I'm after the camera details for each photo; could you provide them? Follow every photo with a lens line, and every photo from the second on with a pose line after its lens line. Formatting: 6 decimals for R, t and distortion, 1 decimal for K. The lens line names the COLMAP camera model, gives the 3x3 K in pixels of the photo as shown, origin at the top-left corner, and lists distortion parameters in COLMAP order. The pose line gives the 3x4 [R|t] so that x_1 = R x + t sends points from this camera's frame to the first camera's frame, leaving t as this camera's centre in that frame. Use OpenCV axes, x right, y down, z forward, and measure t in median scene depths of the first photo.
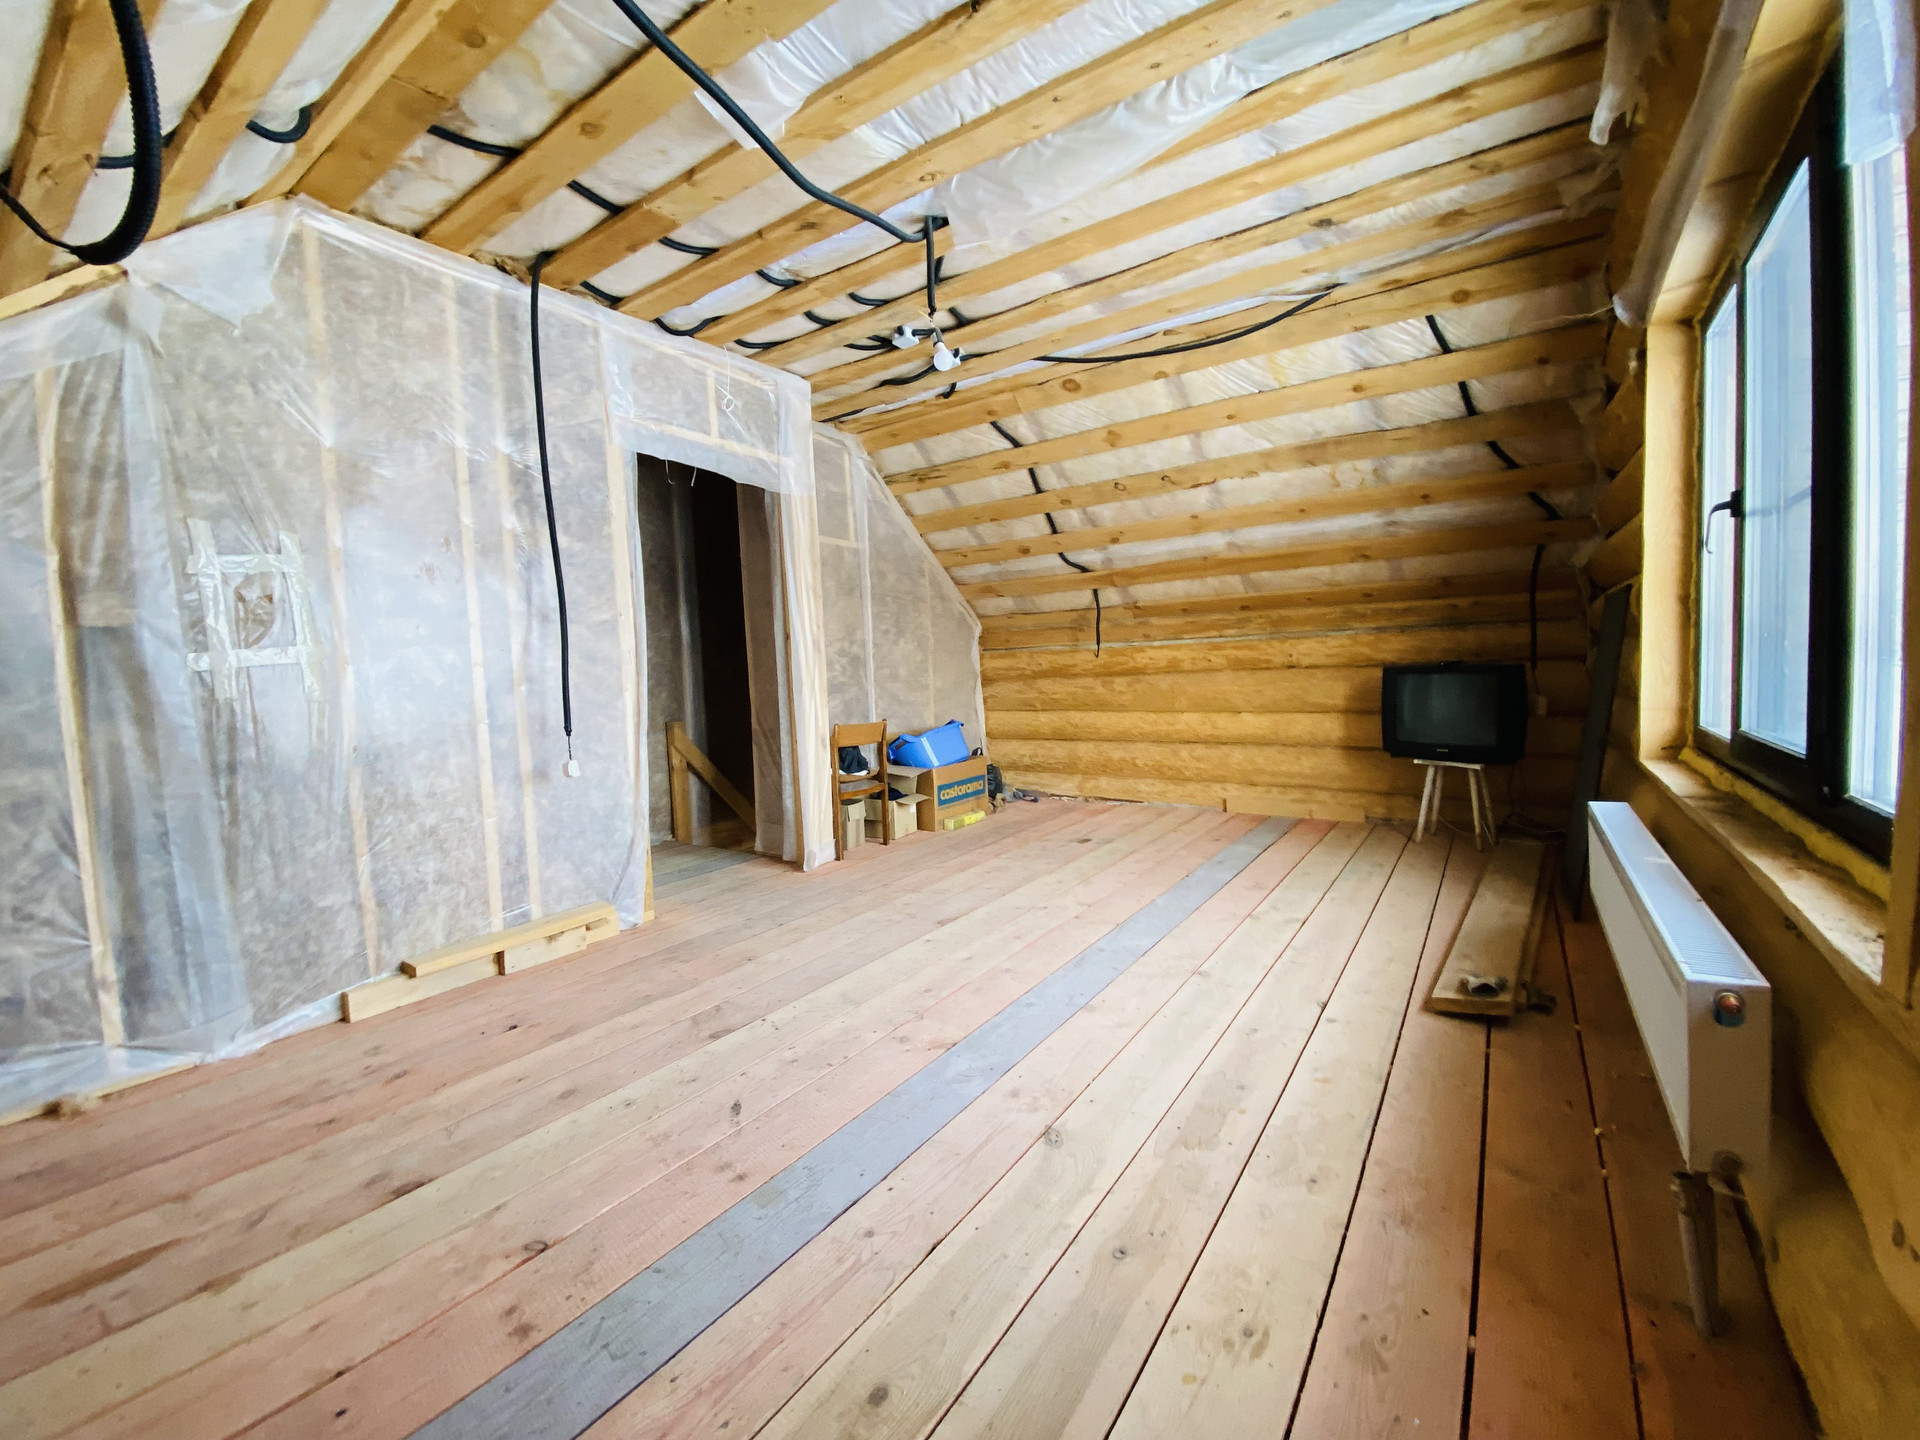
lens RADIAL K [[771.9, 0, 959.0], [0, 771.9, 716.4], [0, 0, 1]] dist [0.046984, -0.042542]
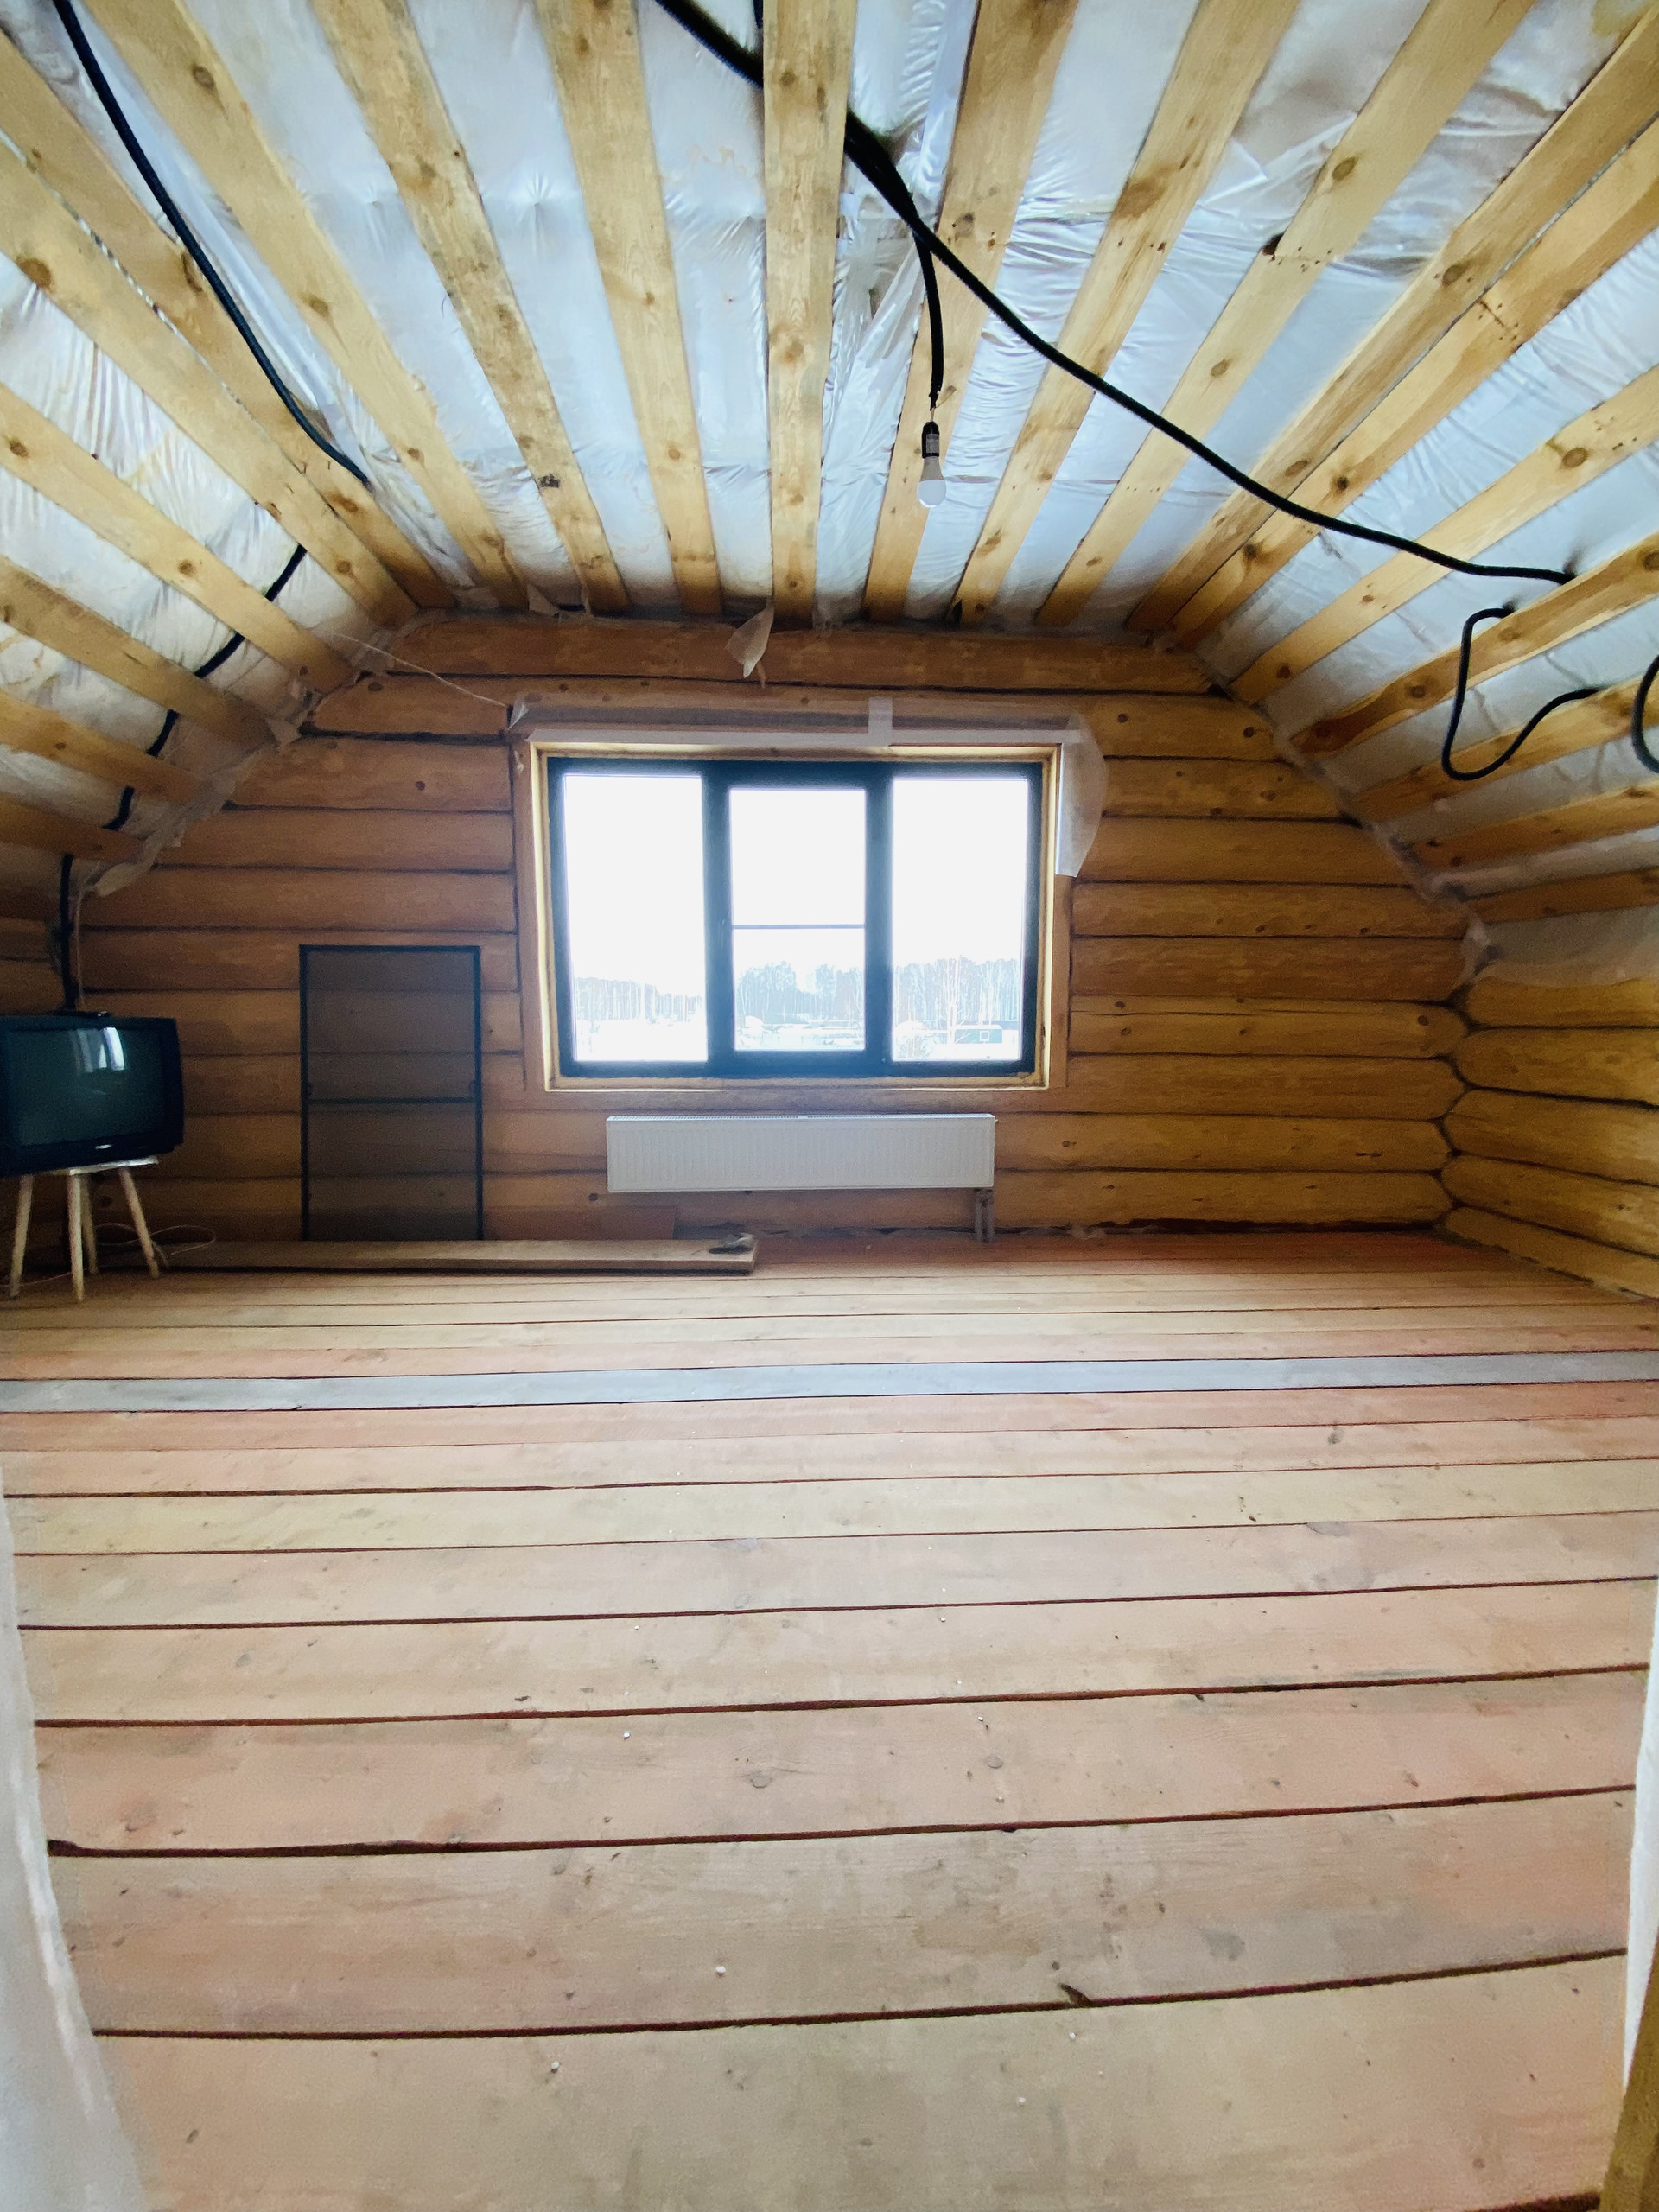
lens RADIAL K [[889.3, 0, 832.6], [0, 889.3, 1105.4], [0, 0, 1]] dist [0.046984, -0.042542]
pose [[-0.608015, -0.018553, 0.793709, -0.519592], [0.079813, 0.993234, 0.084356, -0.007269], [-0.789904, 0.114638, -0.602420, 1.425068]]
